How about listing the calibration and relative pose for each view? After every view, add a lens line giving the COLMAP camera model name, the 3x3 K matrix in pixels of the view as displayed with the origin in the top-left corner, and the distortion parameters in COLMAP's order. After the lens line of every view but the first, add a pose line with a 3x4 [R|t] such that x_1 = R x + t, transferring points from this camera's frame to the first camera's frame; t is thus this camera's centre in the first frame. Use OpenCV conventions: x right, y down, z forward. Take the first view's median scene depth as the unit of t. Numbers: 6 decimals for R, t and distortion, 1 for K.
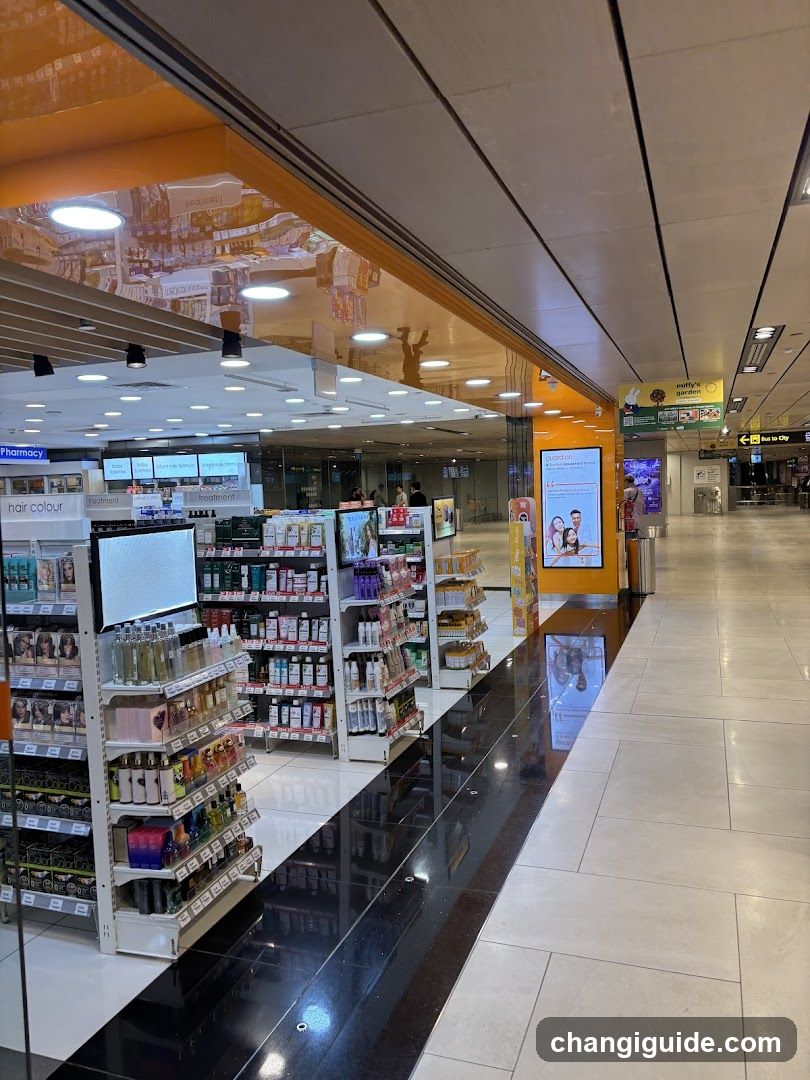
lens RADIAL K [[812.5, 0, 403.9], [0, 812.5, 548.6], [0, 0, 1]] dist [0.175145, -0.547950]
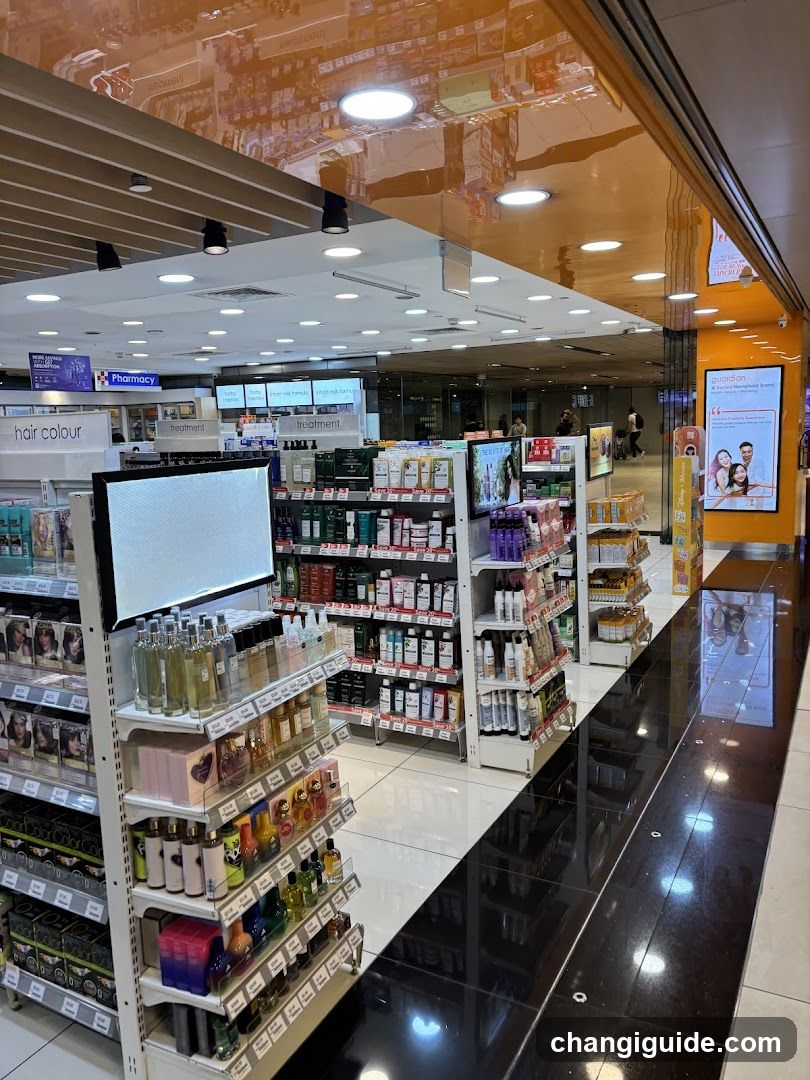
lens RADIAL K [[812.5, 0, 403.9], [0, 812.5, 548.6], [0, 0, 1]] dist [0.175145, -0.547950]
pose [[0.989674, 0.024123, -0.141293, -0.032362], [-0.012398, 0.996449, 0.083281, -0.009645], [0.142800, -0.080669, 0.986459, 0.232821]]
